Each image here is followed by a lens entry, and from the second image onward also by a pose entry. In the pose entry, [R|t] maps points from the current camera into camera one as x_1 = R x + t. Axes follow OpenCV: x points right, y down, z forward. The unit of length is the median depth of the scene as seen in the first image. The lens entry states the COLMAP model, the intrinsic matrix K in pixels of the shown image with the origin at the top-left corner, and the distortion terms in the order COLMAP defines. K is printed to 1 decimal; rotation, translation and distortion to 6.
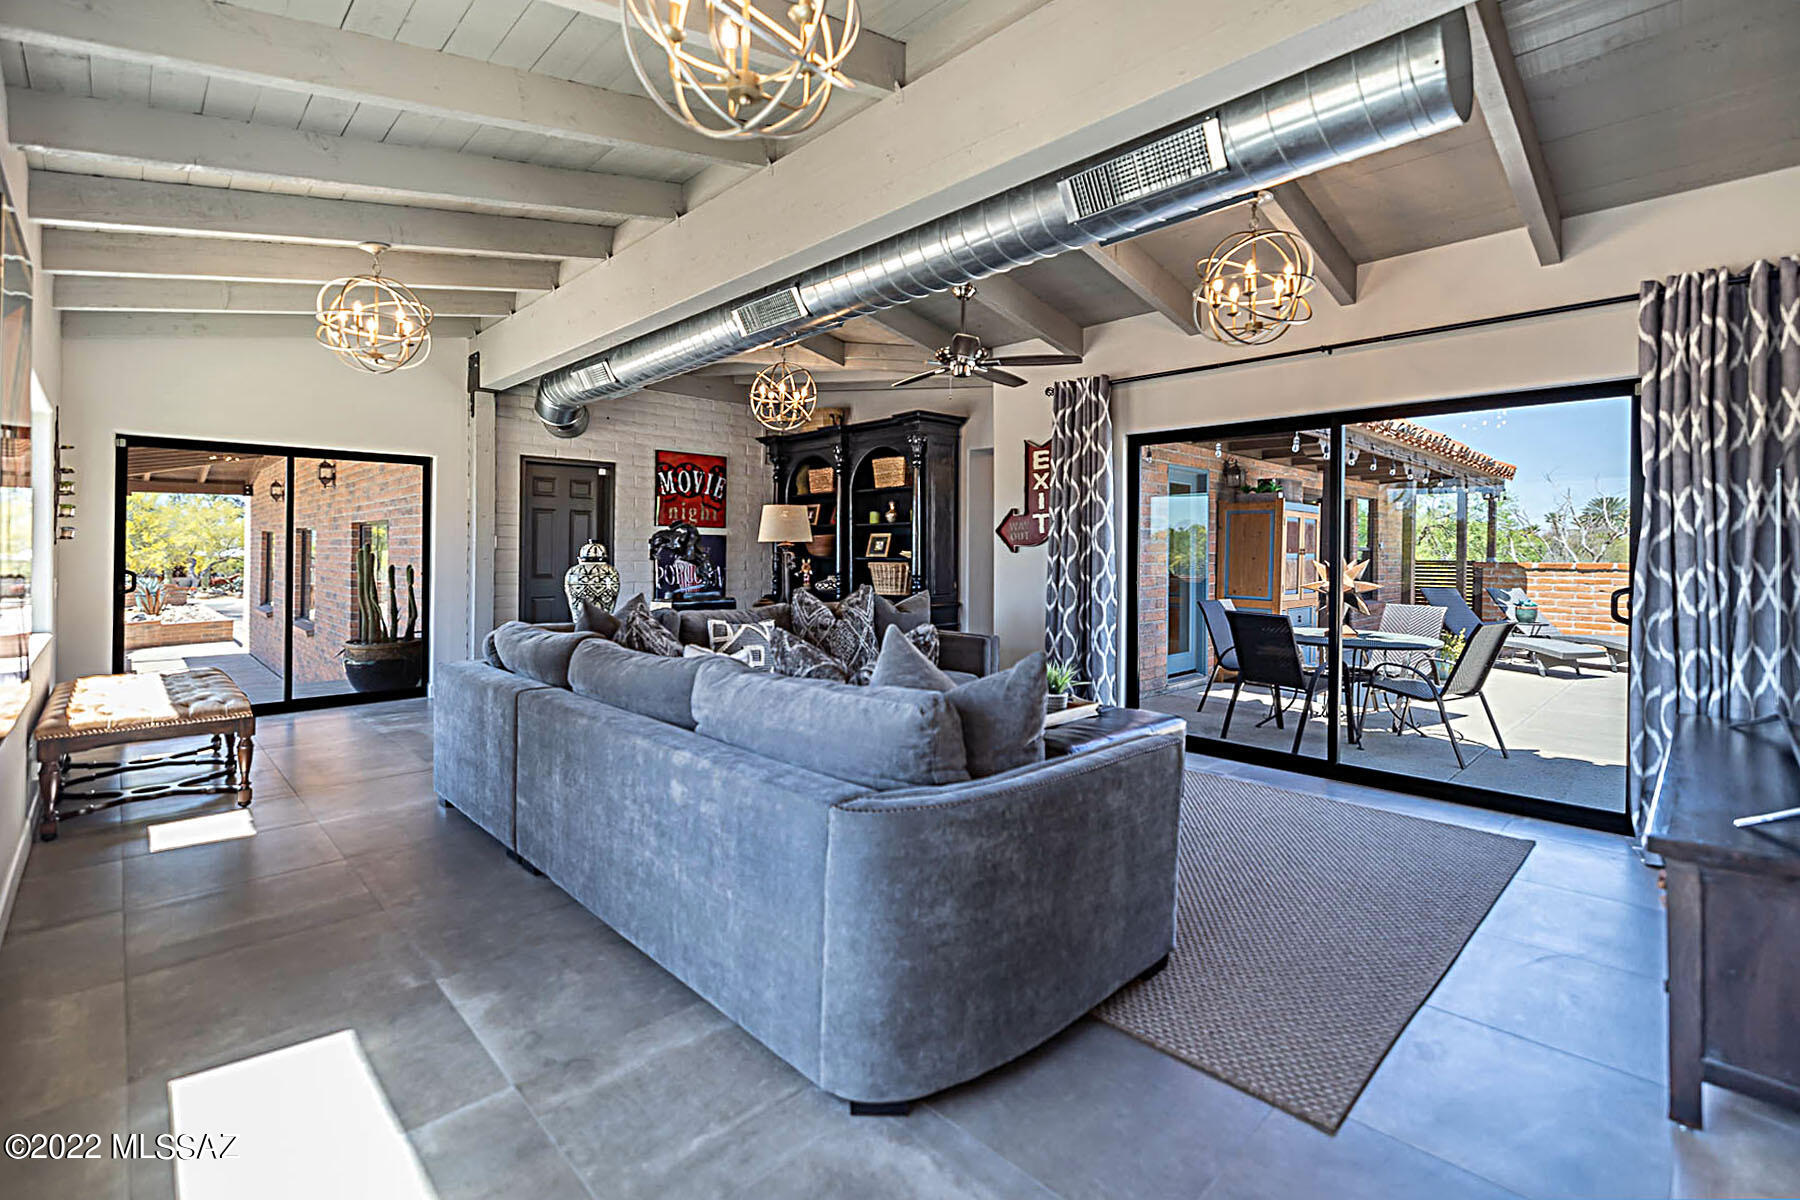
lens RADIAL K [[796.7, 0, 901.1], [0, 796.7, 548.9], [0, 0, 1]] dist [0.004173, 0.000766]
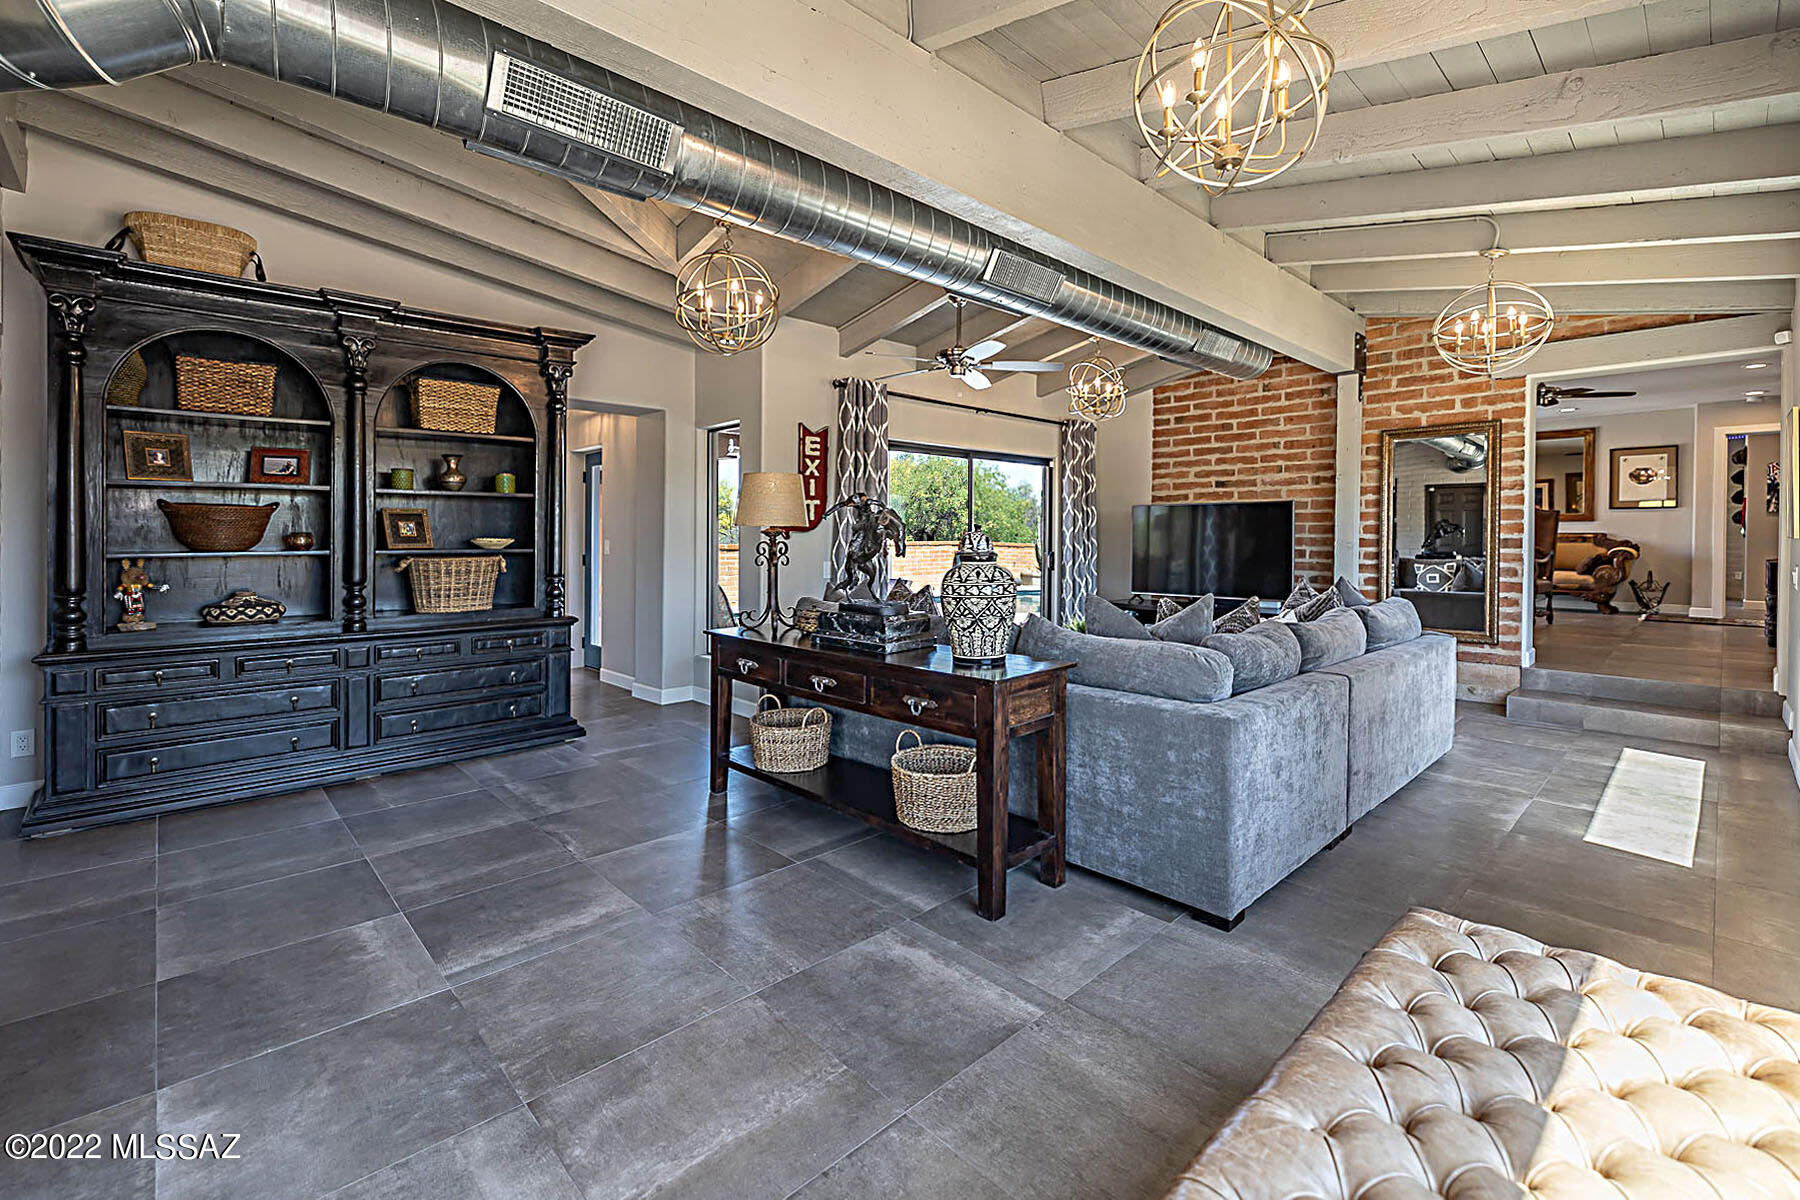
lens RADIAL K [[796.7, 0, 905.0], [0, 796.7, 533.9], [0, 0, 1]] dist [0.004173, 0.000766]
pose [[-0.001832, -0.008762, 0.999960, -0.823943], [-0.005350, 0.999947, 0.008752, -0.010956], [-0.999984, -0.005334, -0.001878, 0.885490]]
